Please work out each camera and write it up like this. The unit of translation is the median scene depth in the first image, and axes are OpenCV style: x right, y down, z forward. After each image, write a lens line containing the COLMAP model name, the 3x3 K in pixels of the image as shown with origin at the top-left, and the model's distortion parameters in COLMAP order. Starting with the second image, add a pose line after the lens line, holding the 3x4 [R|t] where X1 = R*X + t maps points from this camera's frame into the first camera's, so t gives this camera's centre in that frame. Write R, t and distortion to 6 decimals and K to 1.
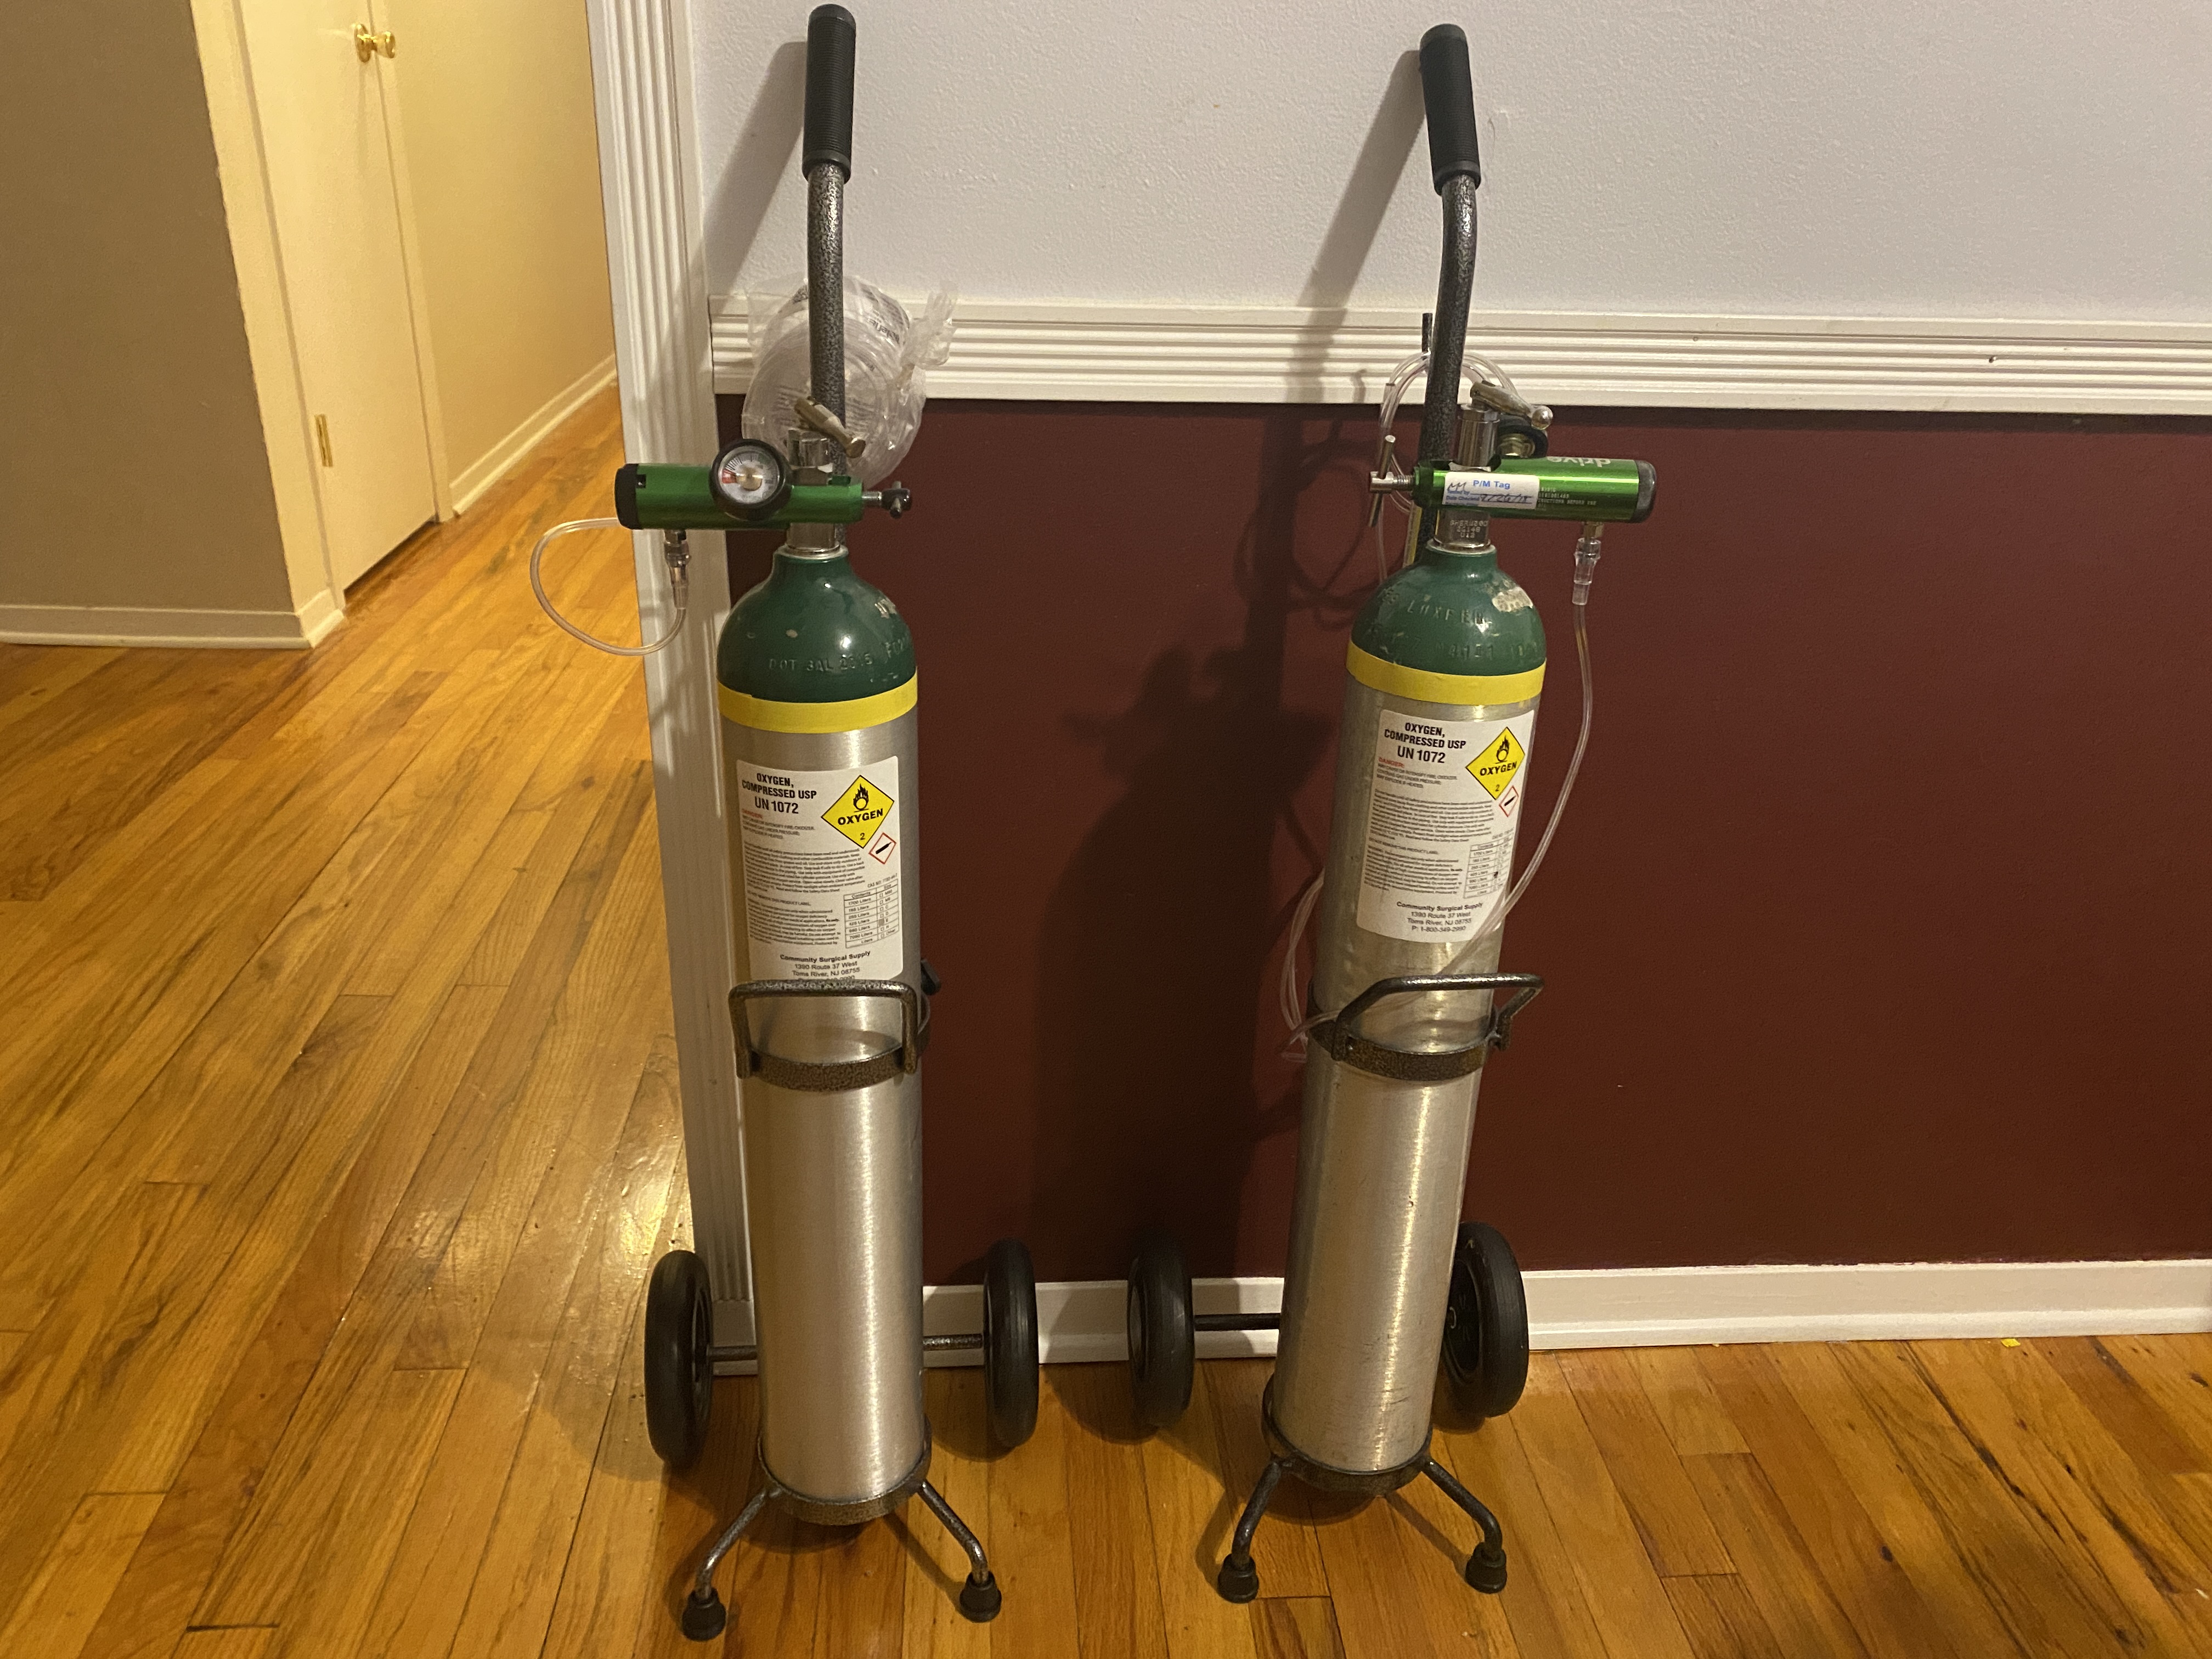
lens RADIAL K [[1656.4, 0, 1106.0], [0, 1656.4, 829.5], [0, 0, 1]] dist [-0.000995, 0.001154]
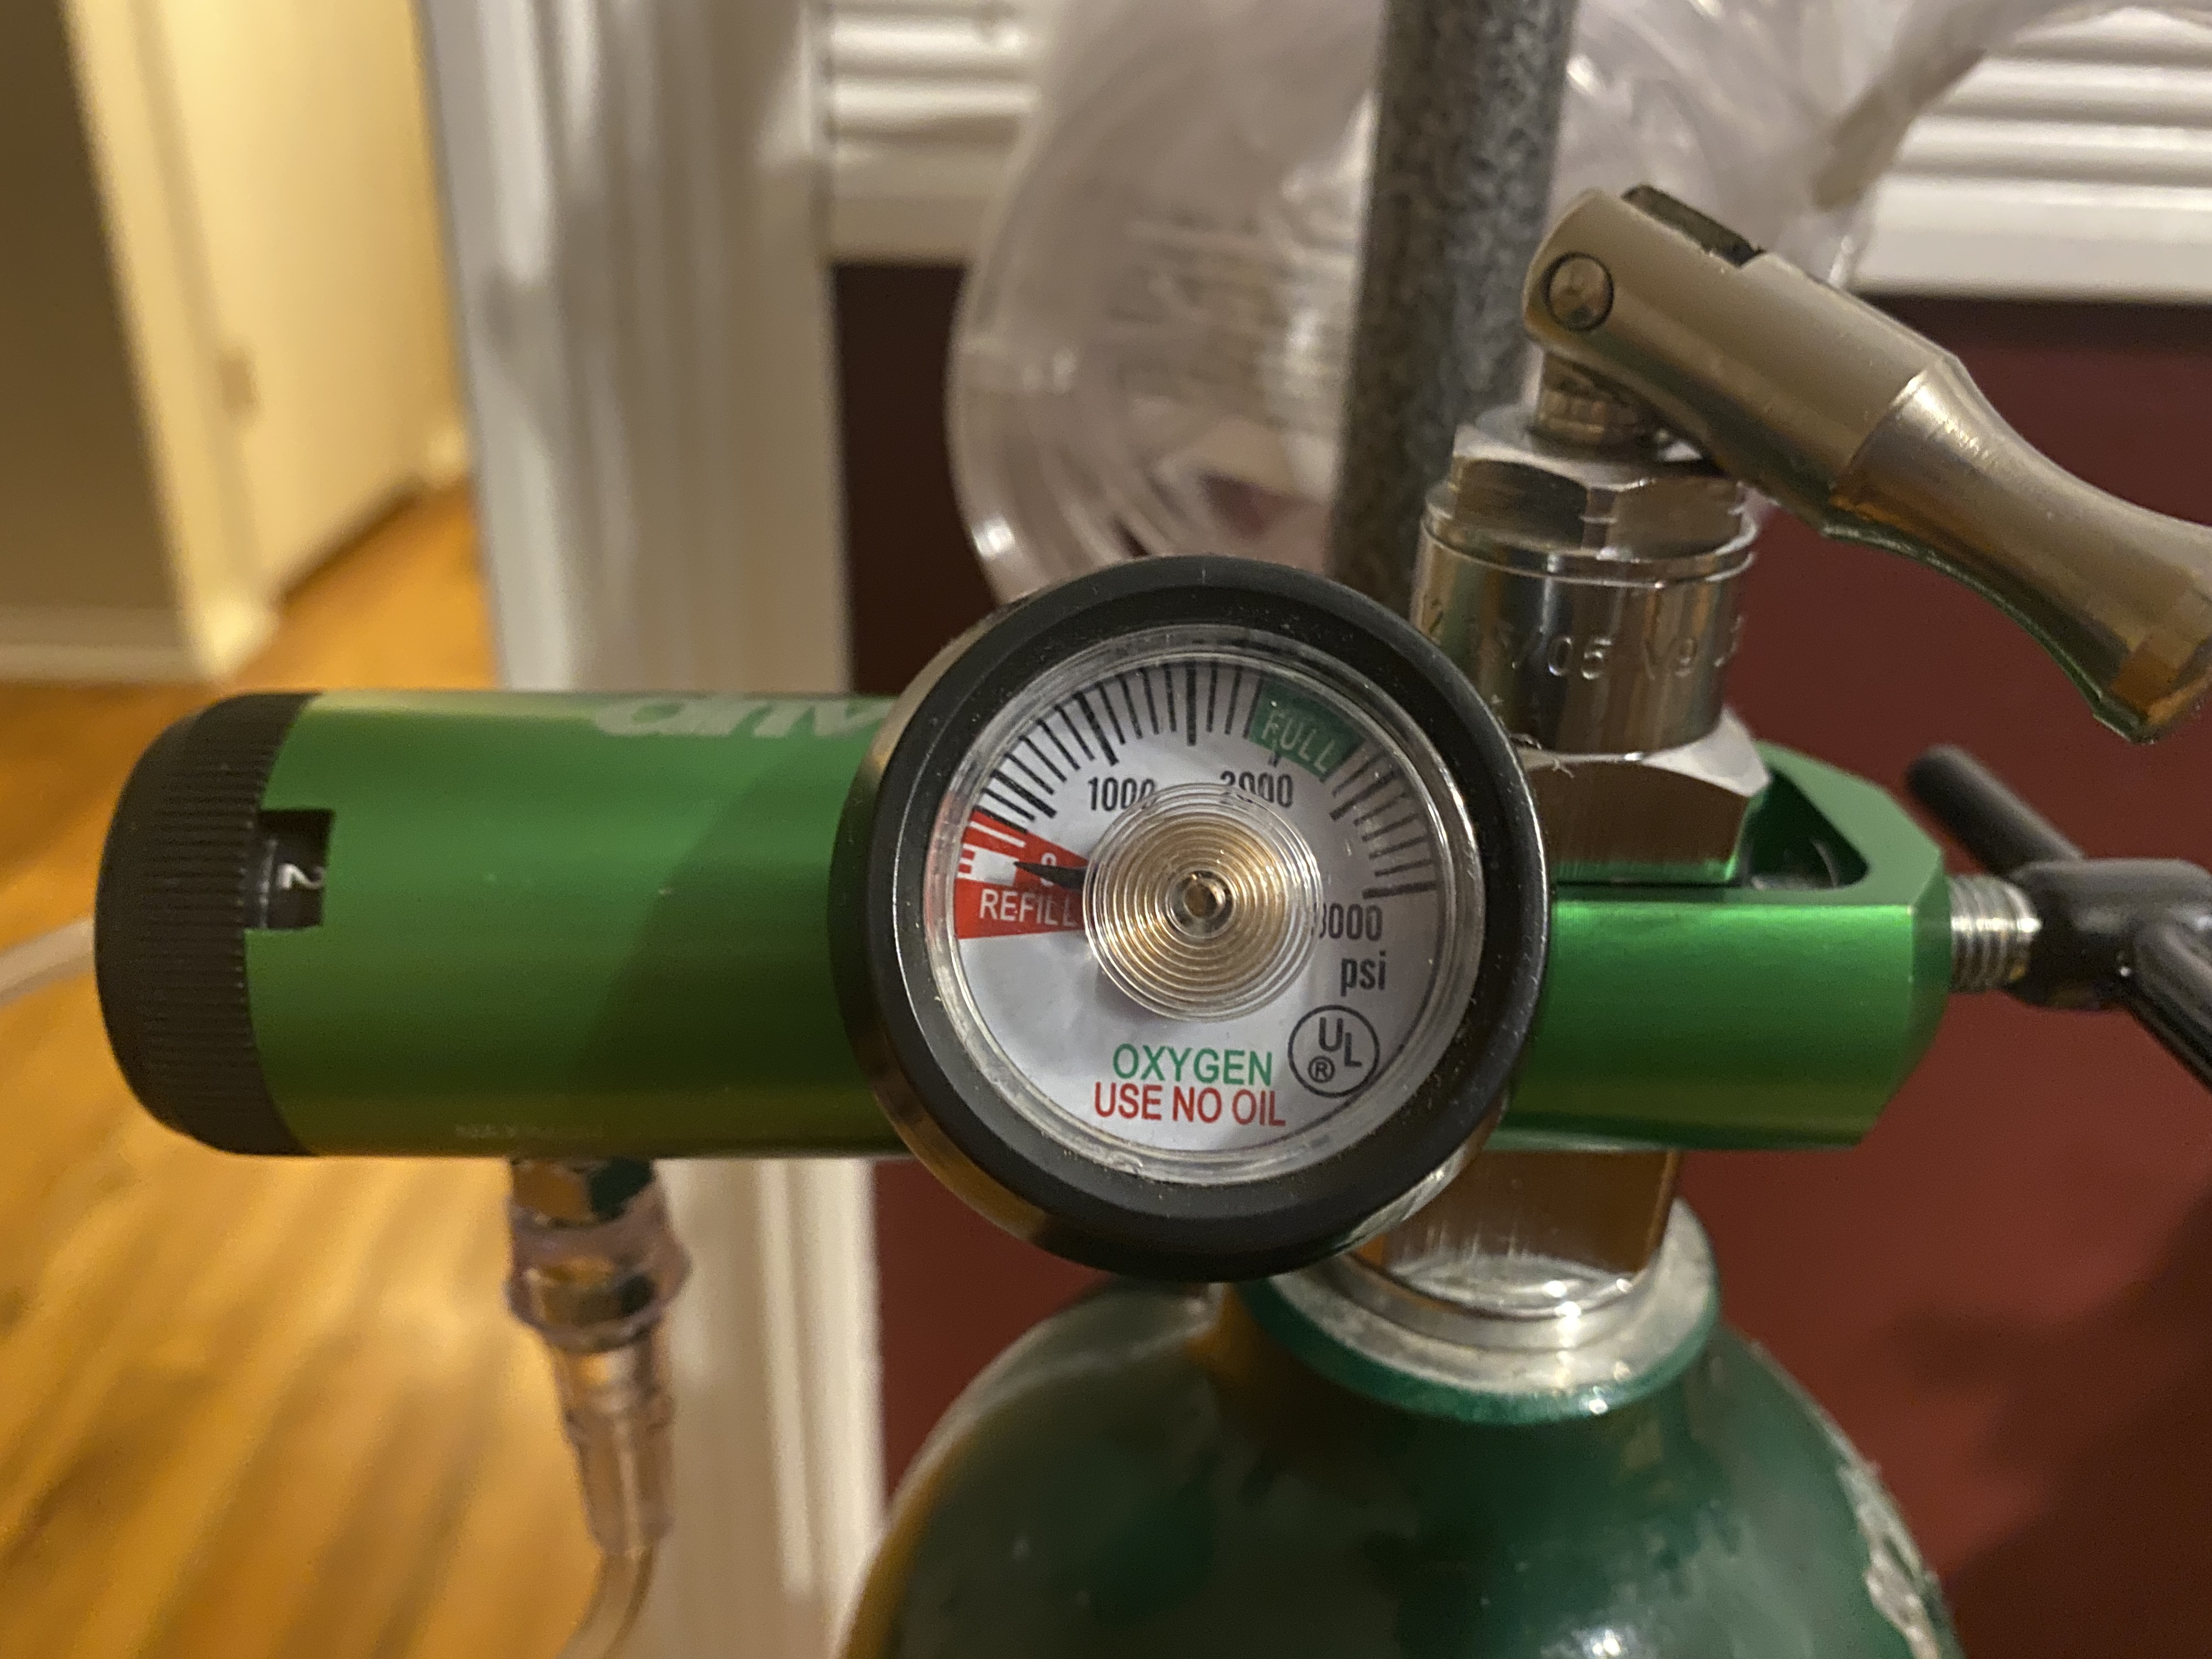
lens RADIAL K [[1684.4, 0, 1106.0], [0, 1684.4, 829.5], [0, 0, 1]] dist [-0.000122, -0.000443]
pose [[0.999088, 0.022730, -0.036133, -0.144219], [-0.021649, 0.999314, 0.030051, -0.146270], [0.036791, -0.029241, 0.998895, 0.586821]]
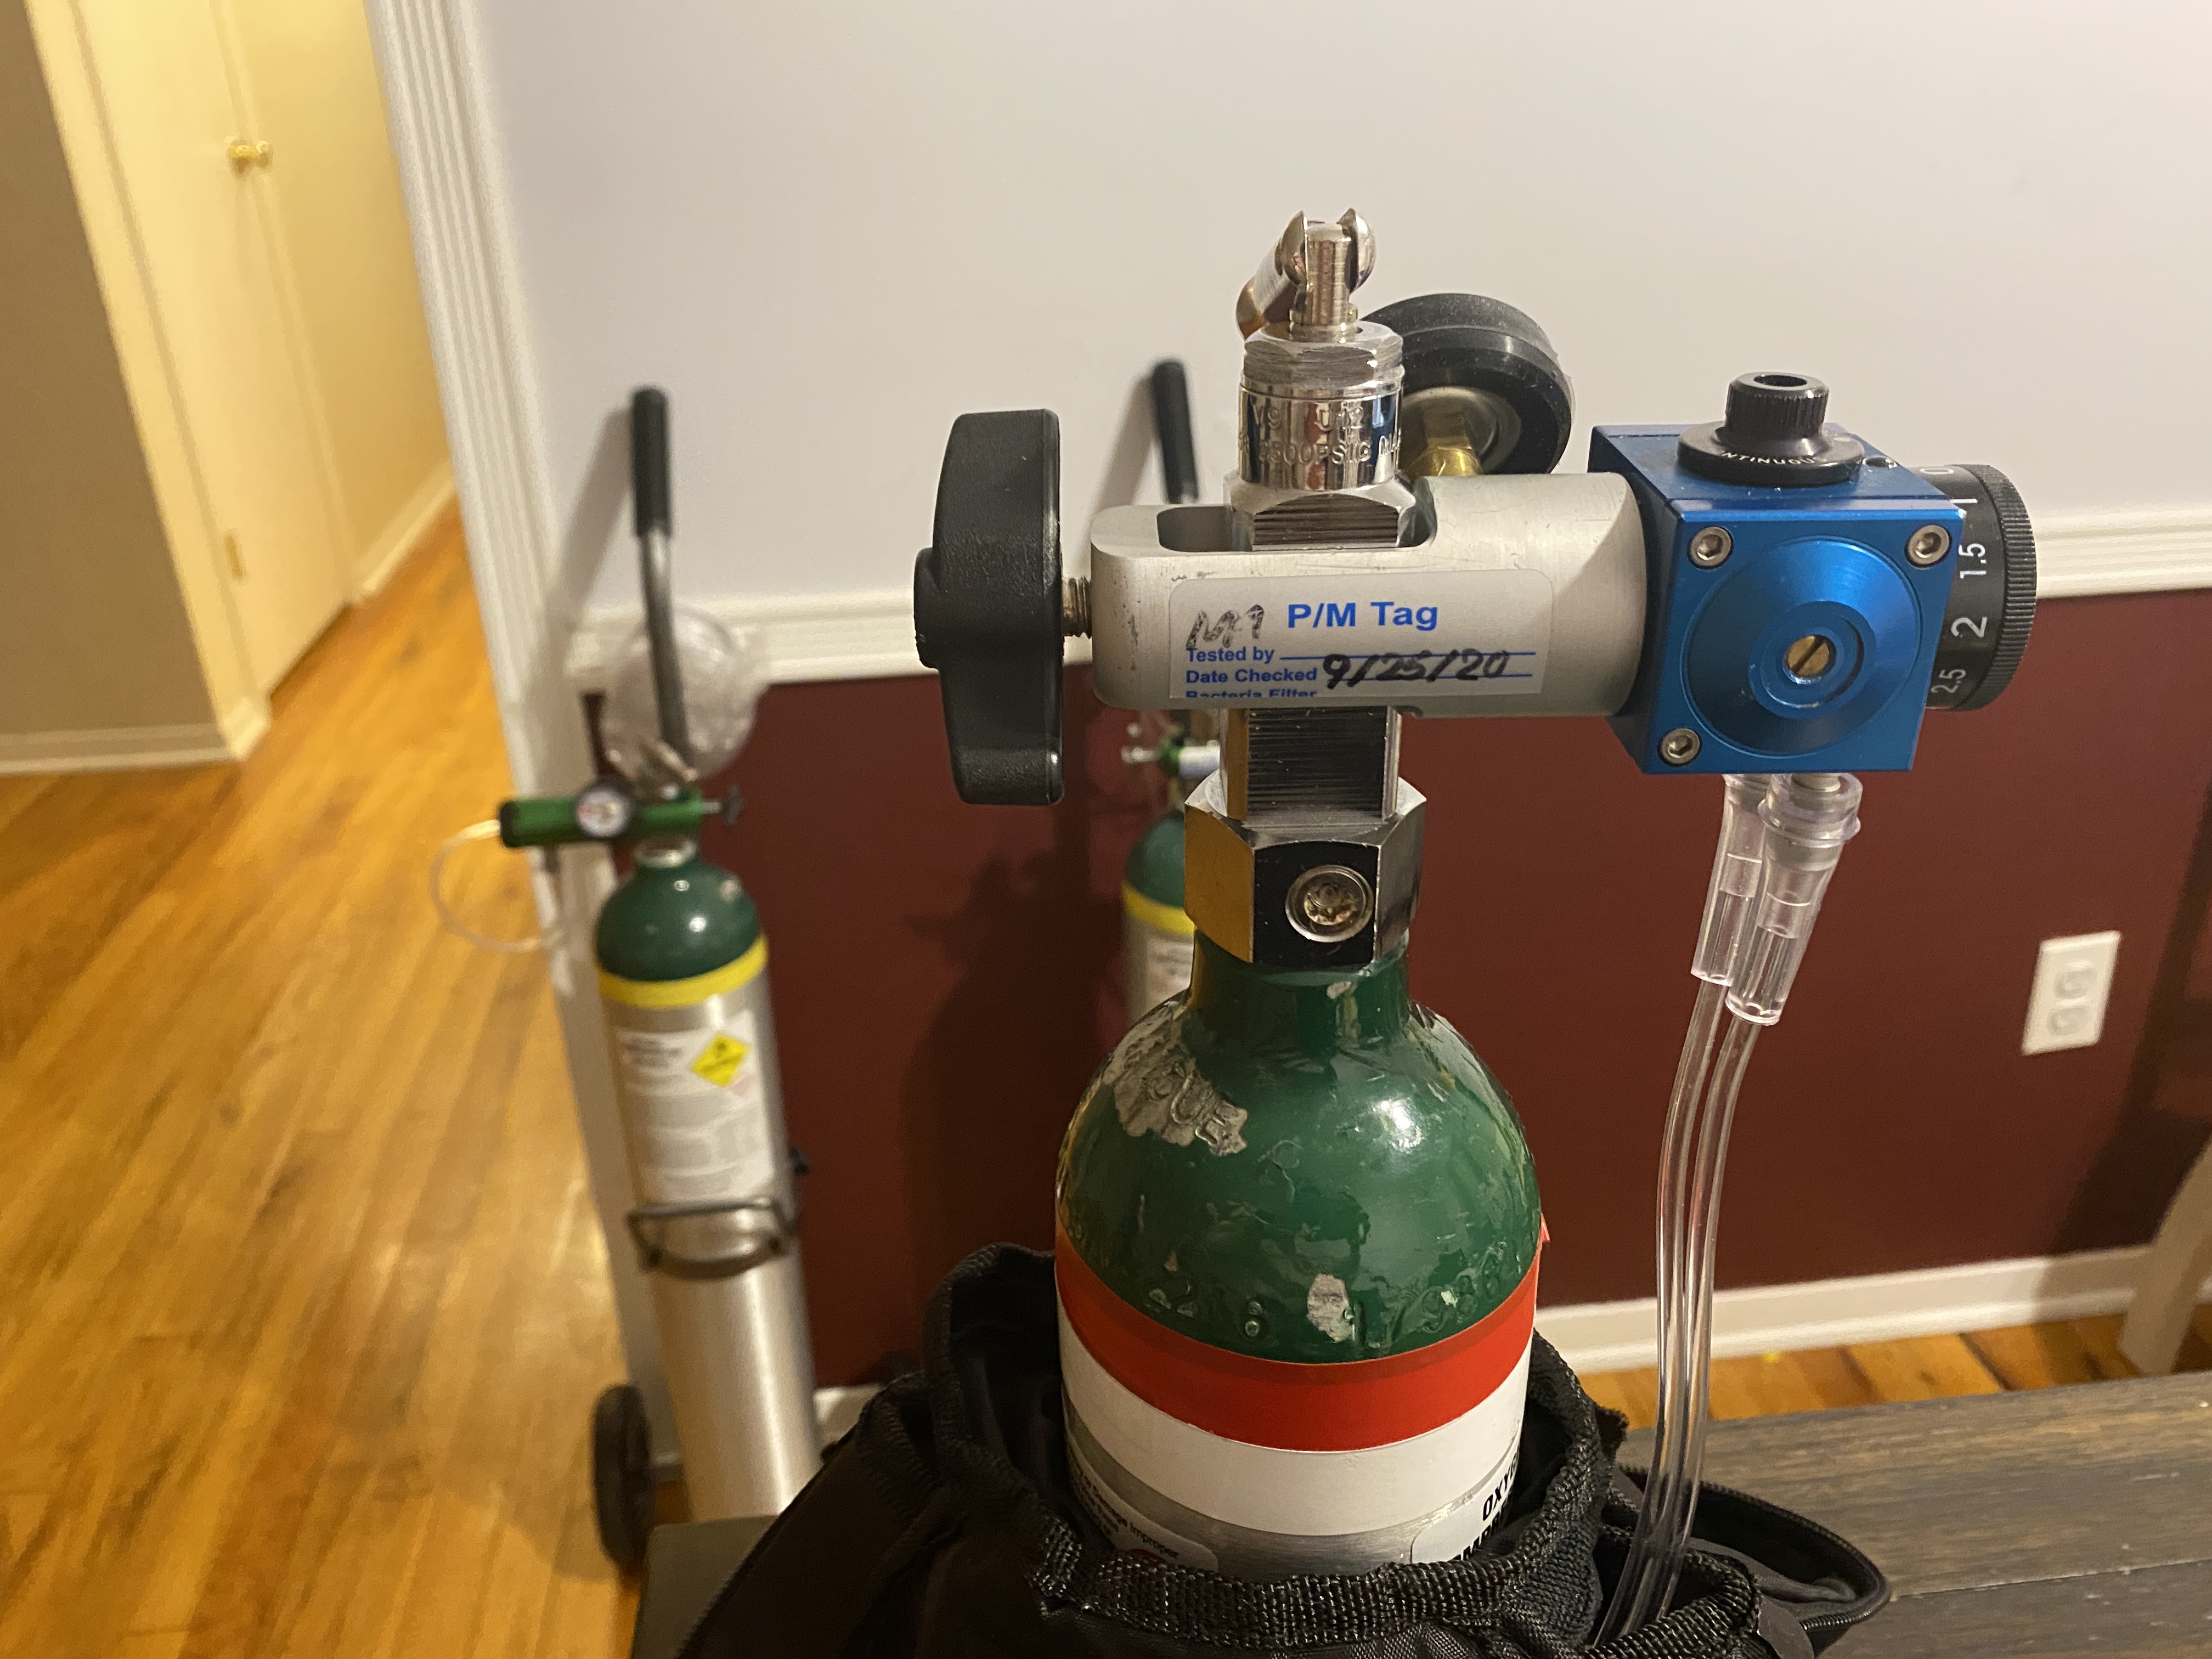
lens RADIAL K [[1684.4, 0, 1106.0], [0, 1684.4, 829.5], [0, 0, 1]] dist [-0.000122, -0.000443]
pose [[0.997361, -0.068949, 0.022759, 0.080385], [0.067866, 0.996664, 0.045336, -0.151144], [-0.025809, -0.043672, 0.998713, -0.160921]]
